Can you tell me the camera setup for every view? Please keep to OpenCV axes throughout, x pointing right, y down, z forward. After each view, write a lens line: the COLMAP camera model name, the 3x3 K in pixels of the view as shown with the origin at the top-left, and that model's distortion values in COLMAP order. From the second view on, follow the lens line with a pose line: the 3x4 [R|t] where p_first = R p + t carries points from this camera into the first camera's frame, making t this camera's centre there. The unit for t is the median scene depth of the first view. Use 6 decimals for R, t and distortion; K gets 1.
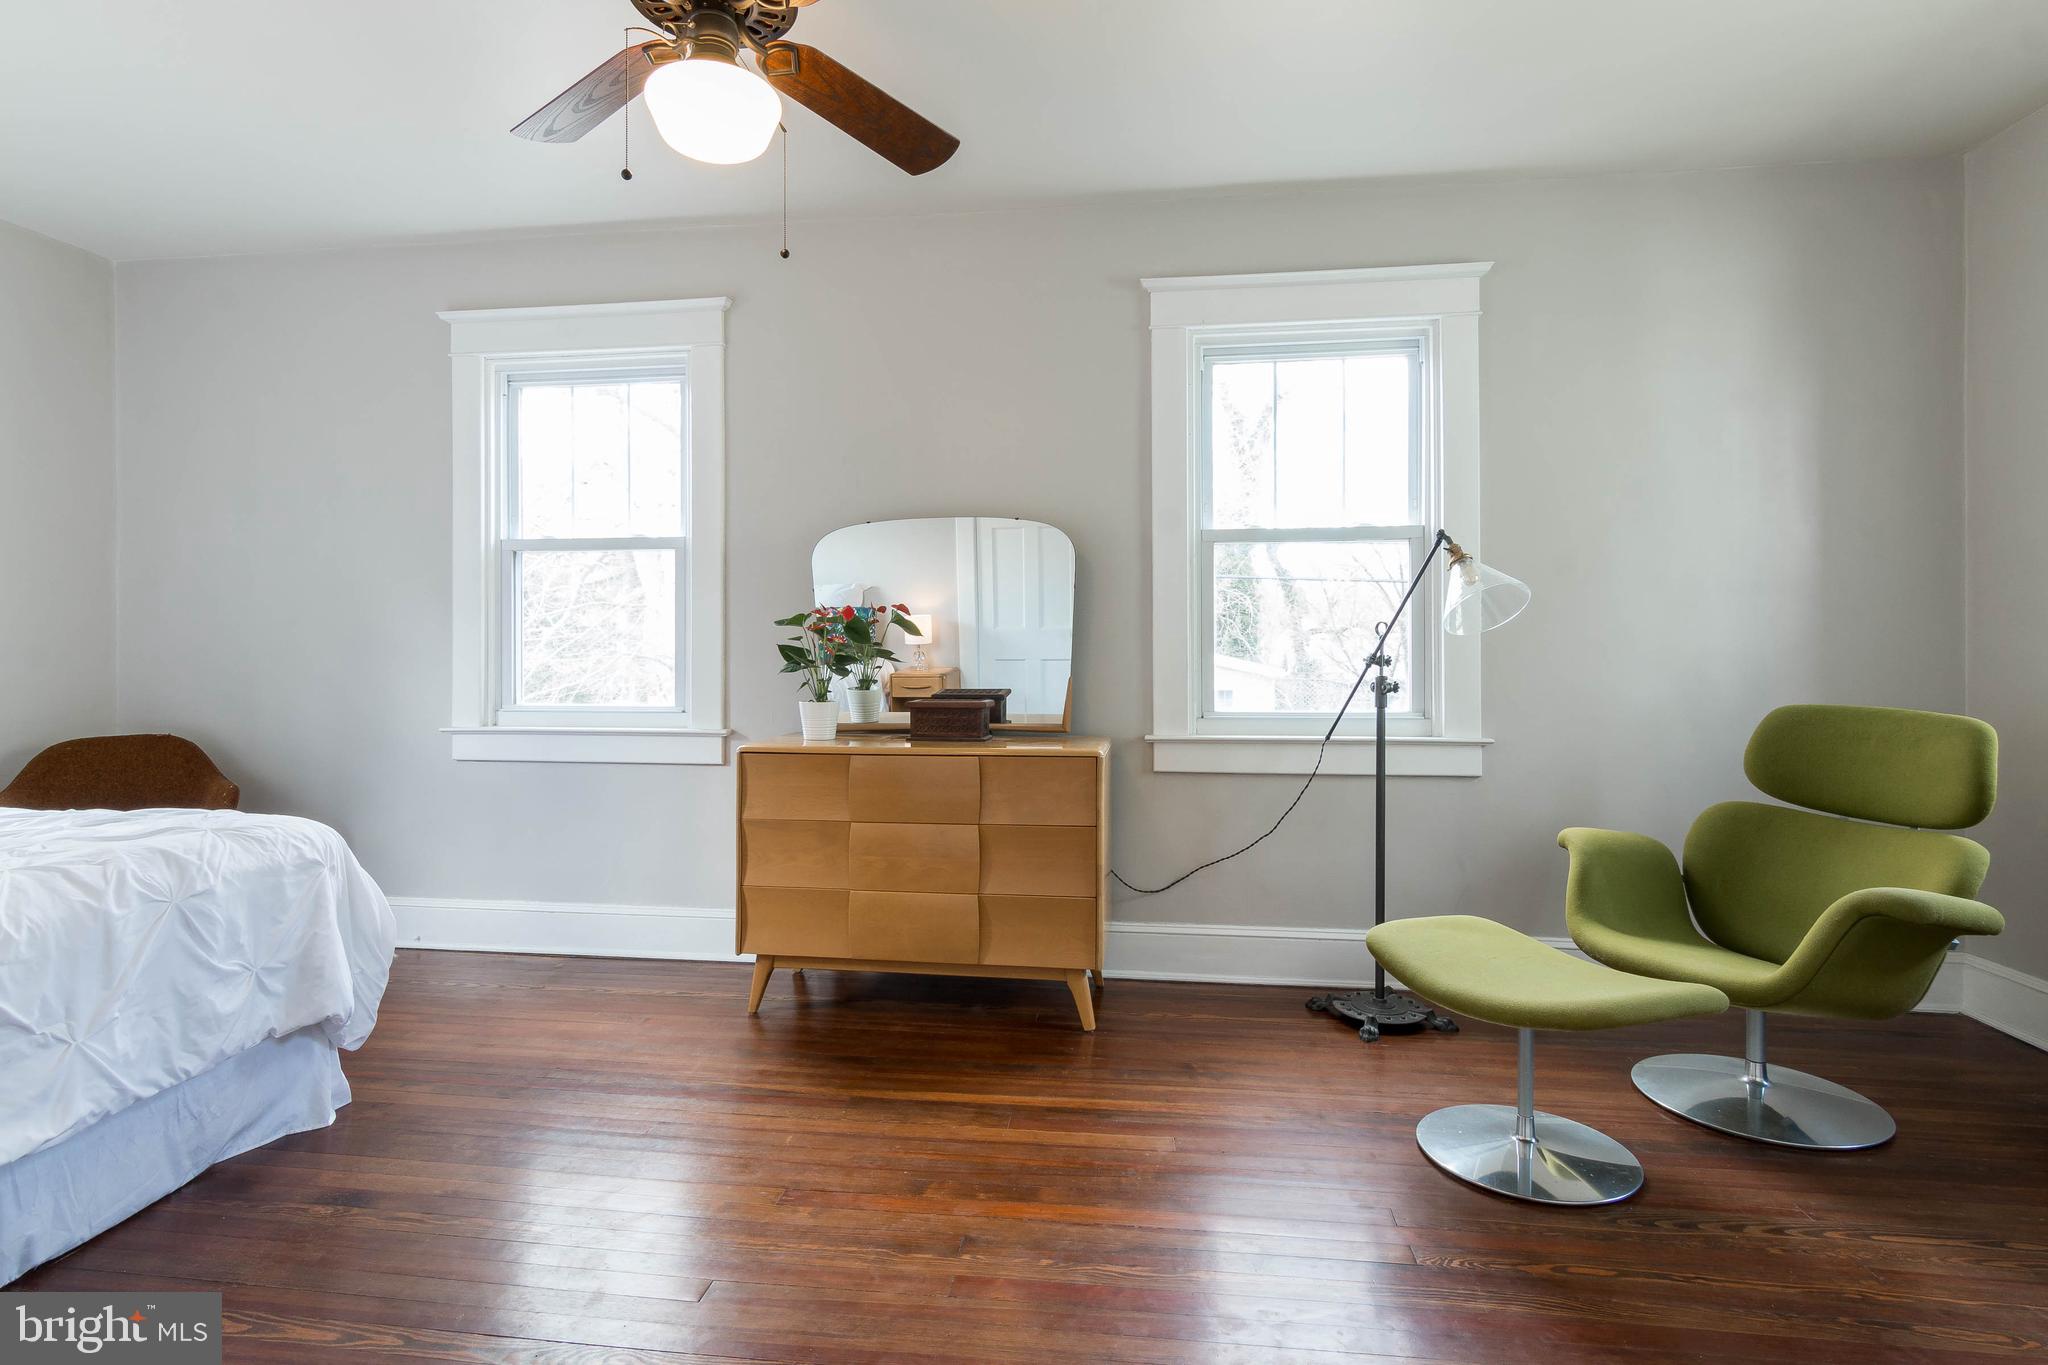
lens RADIAL K [[1036.6, 0, 1022.7], [0, 1036.6, 651.5], [0, 0, 1]] dist [0.034054, -0.000490]
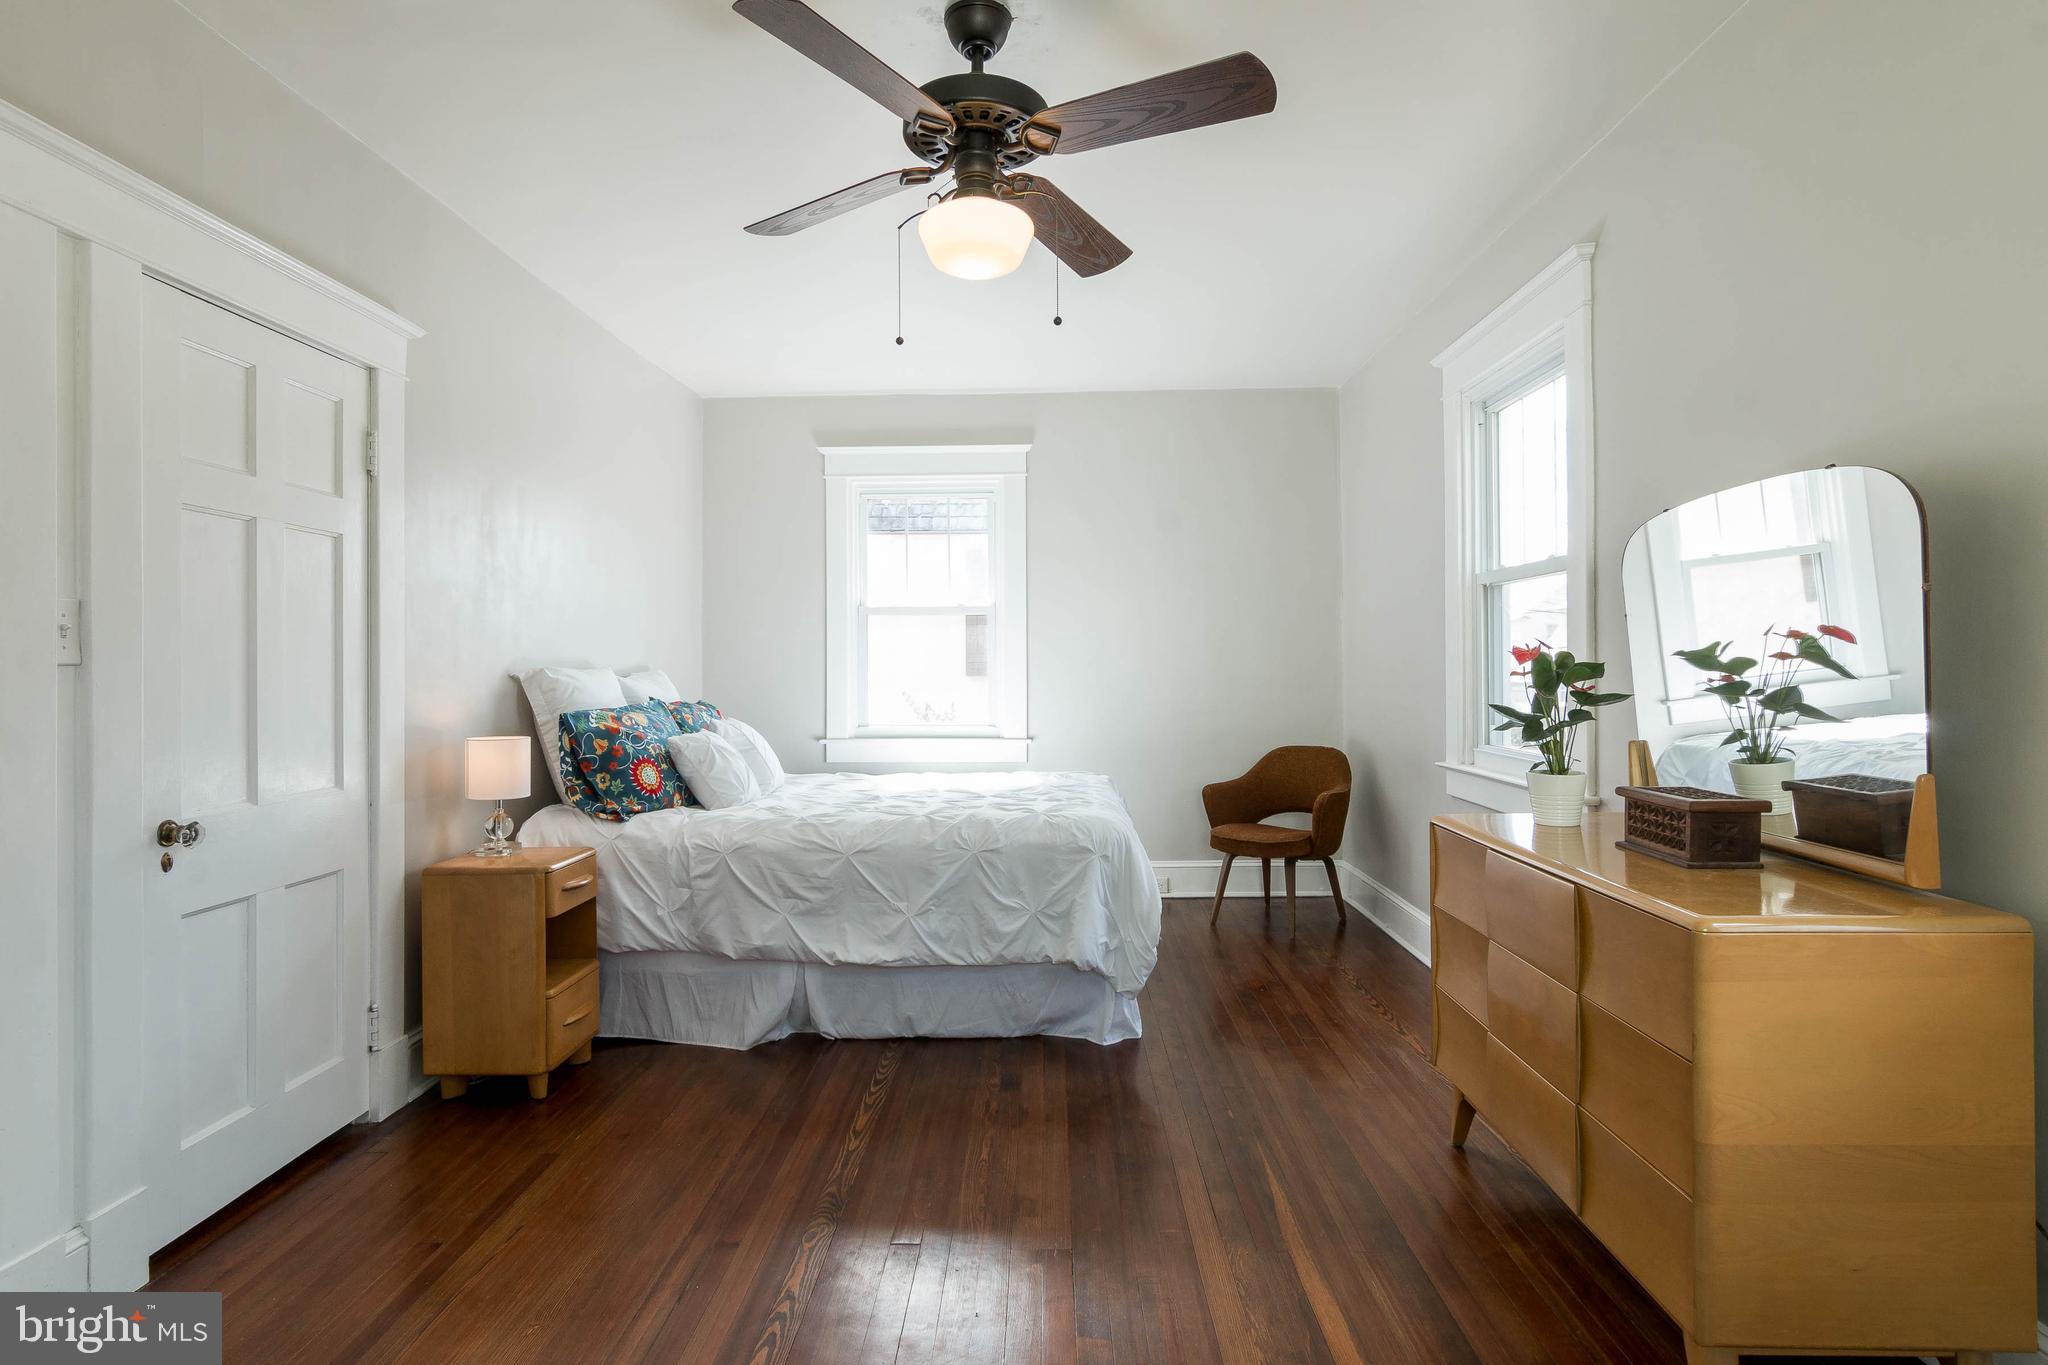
lens RADIAL K [[1061.2, 0, 1034.9], [0, 1061.2, 675.0], [0, 0, 1]] dist [-0.001675, -0.013948]
pose [[0.127478, 0.000838, -0.991841, 0.778366], [0.004870, 0.999987, 0.001471, -0.032943], [0.991829, -0.005018, 0.127473, 0.854614]]
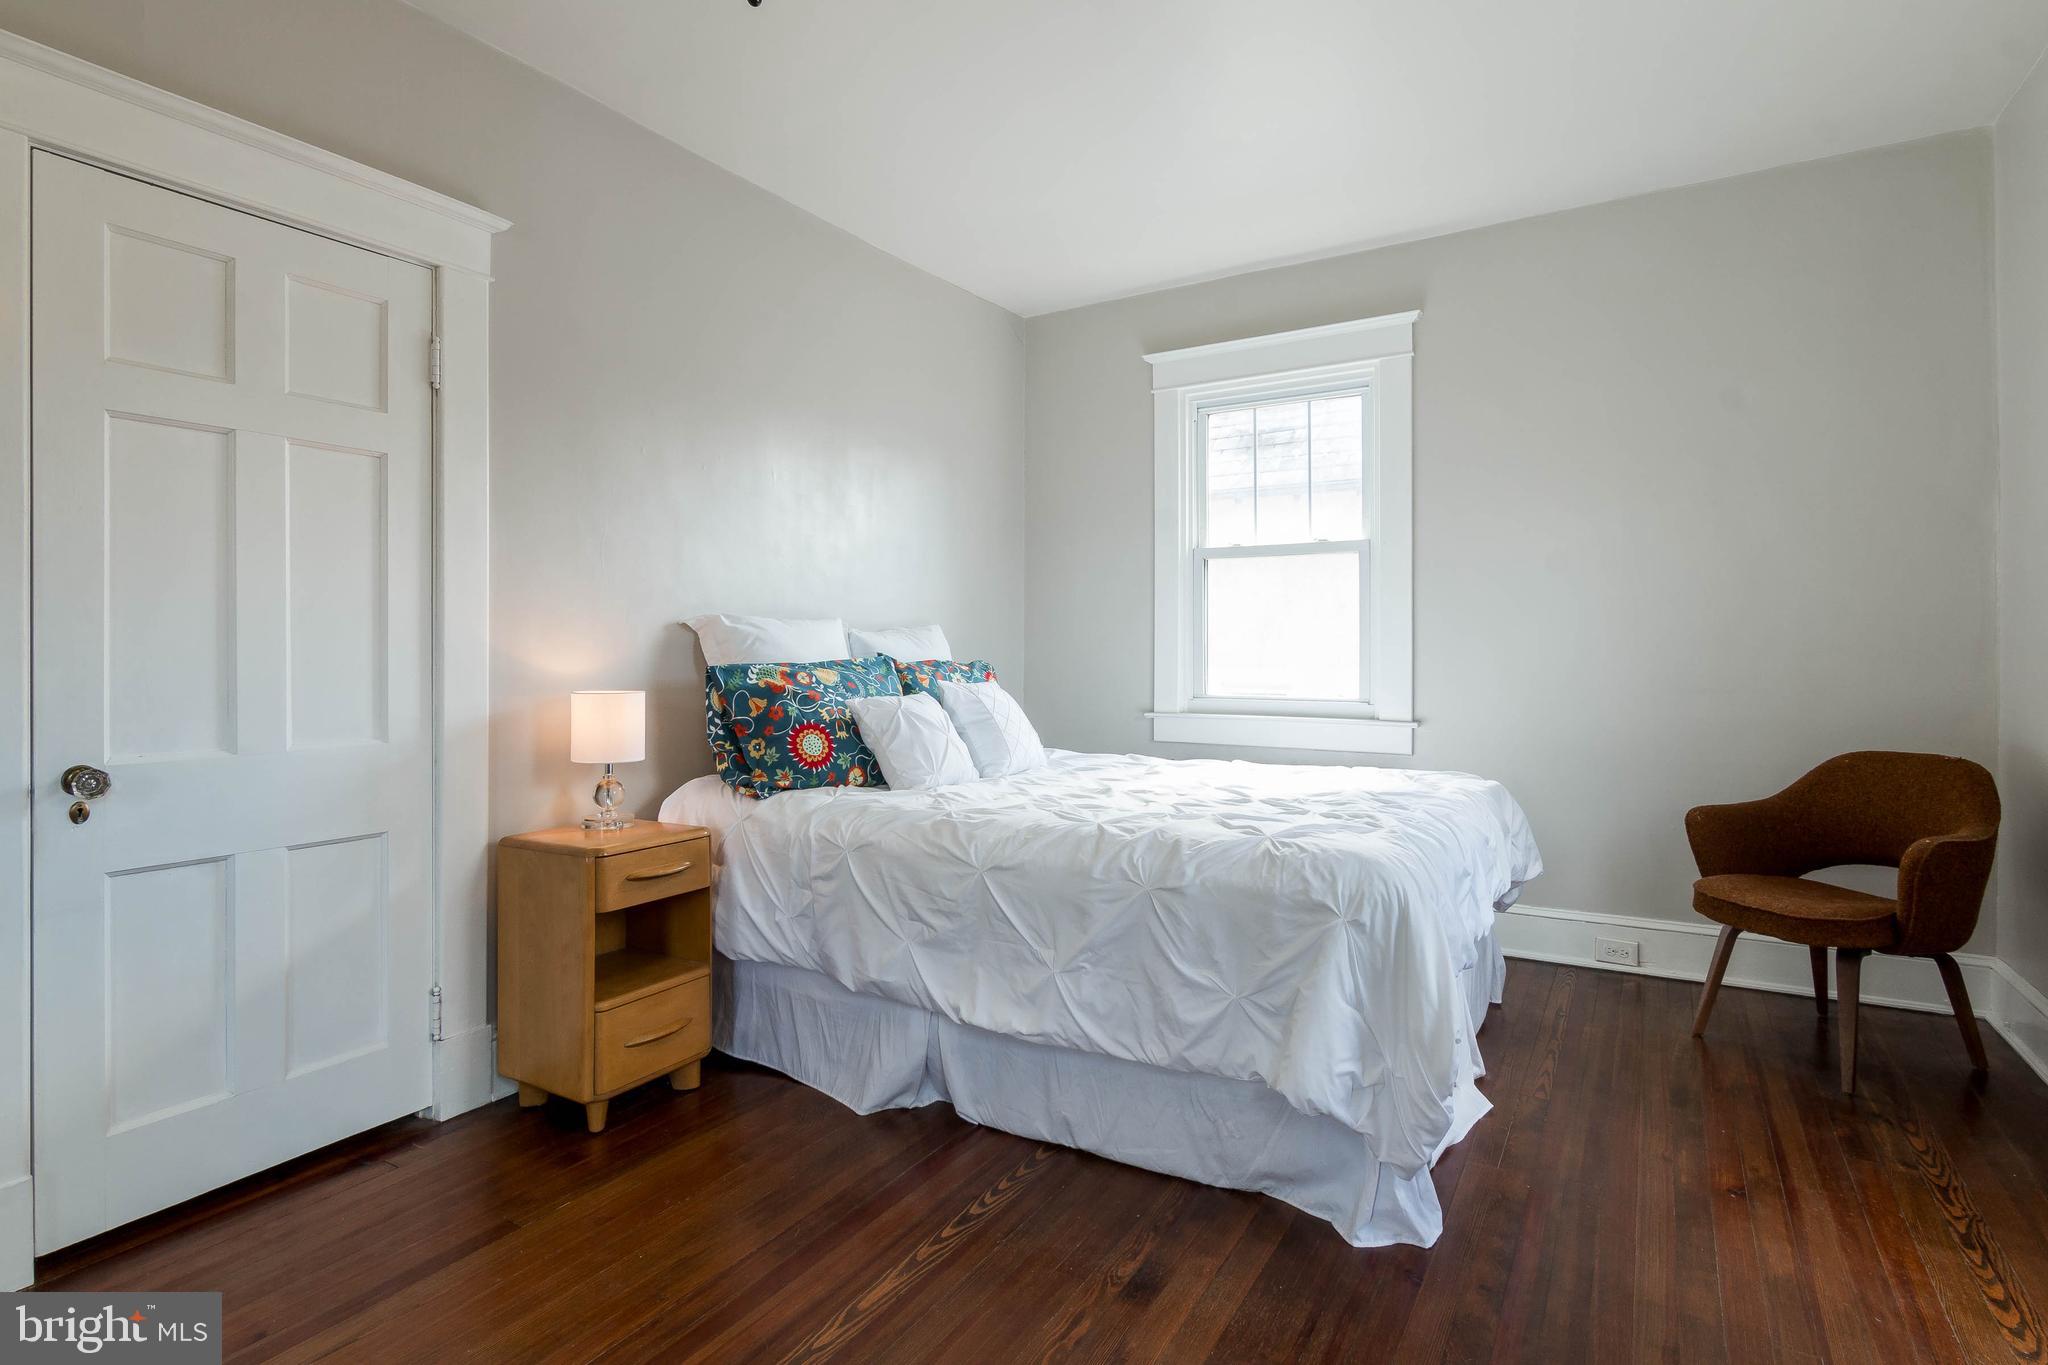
lens RADIAL K [[1046.7, 0, 1018.3], [0, 1046.7, 652.0], [0, 0, 1]] dist [-0.002884, -0.000755]
pose [[-0.391580, -0.001016, -0.920144, 0.185979], [-0.001653, 0.999999, -0.000401, 0.005069], [0.920143, 0.001364, -0.391581, 1.236122]]
